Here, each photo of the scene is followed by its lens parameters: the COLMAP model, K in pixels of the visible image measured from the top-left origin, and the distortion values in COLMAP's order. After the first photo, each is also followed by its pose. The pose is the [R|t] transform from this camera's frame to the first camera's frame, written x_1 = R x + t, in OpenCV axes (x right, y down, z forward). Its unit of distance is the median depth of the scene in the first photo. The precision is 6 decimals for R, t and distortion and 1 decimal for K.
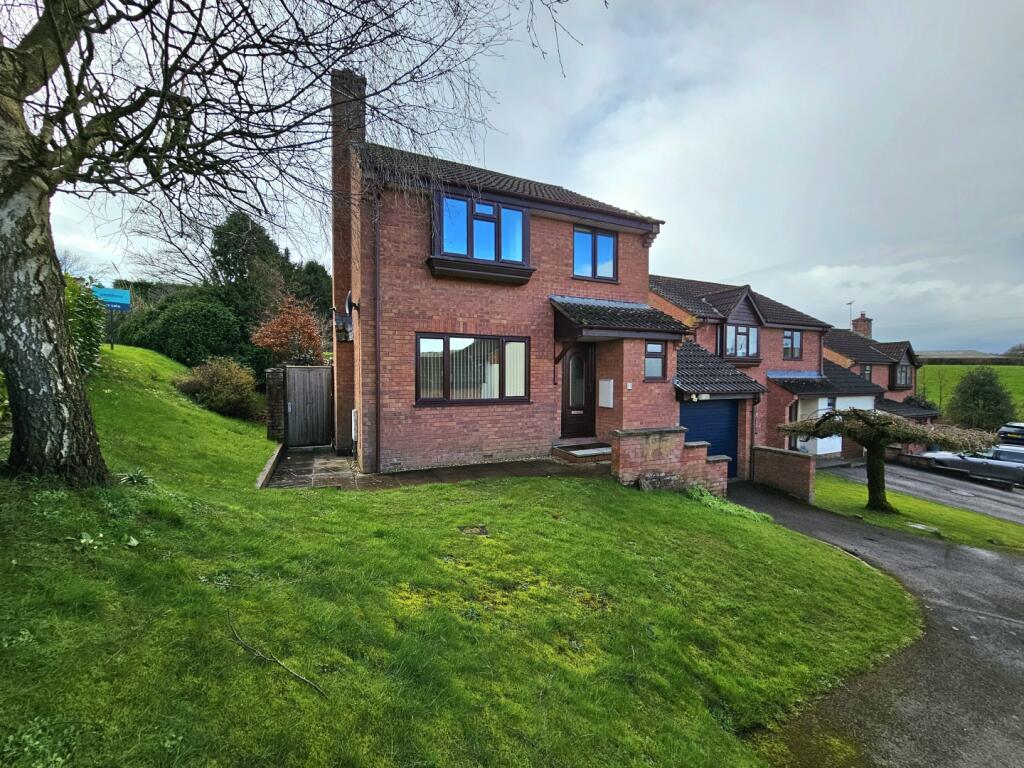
lens RADIAL K [[419.8, 0, 512.0], [0, 419.8, 384.0], [0, 0, 1]] dist [-0.001127, -0.000180]
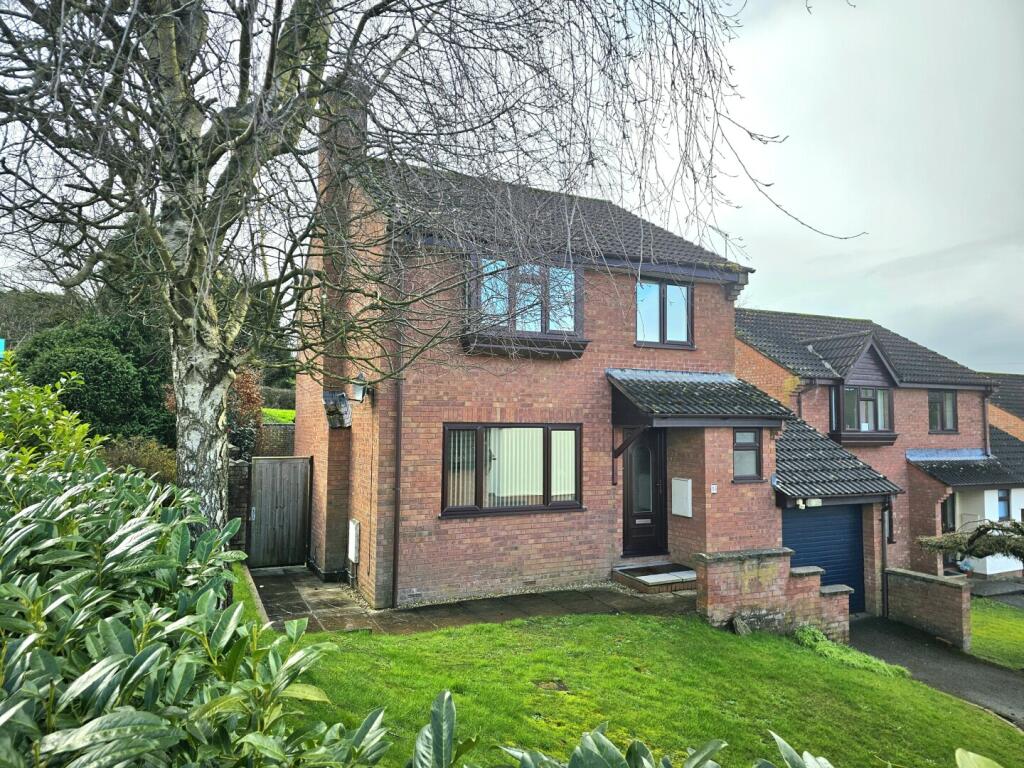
lens RADIAL K [[675.0, 0, 512.0], [0, 675.0, 384.0], [0, 0, 1]] dist [0.086078, -0.082791]
pose [[0.999925, 0.005338, 0.011066, -0.110780], [-0.004405, 0.996563, -0.082717, -0.089211], [-0.011470, 0.082662, 0.996512, -0.266221]]
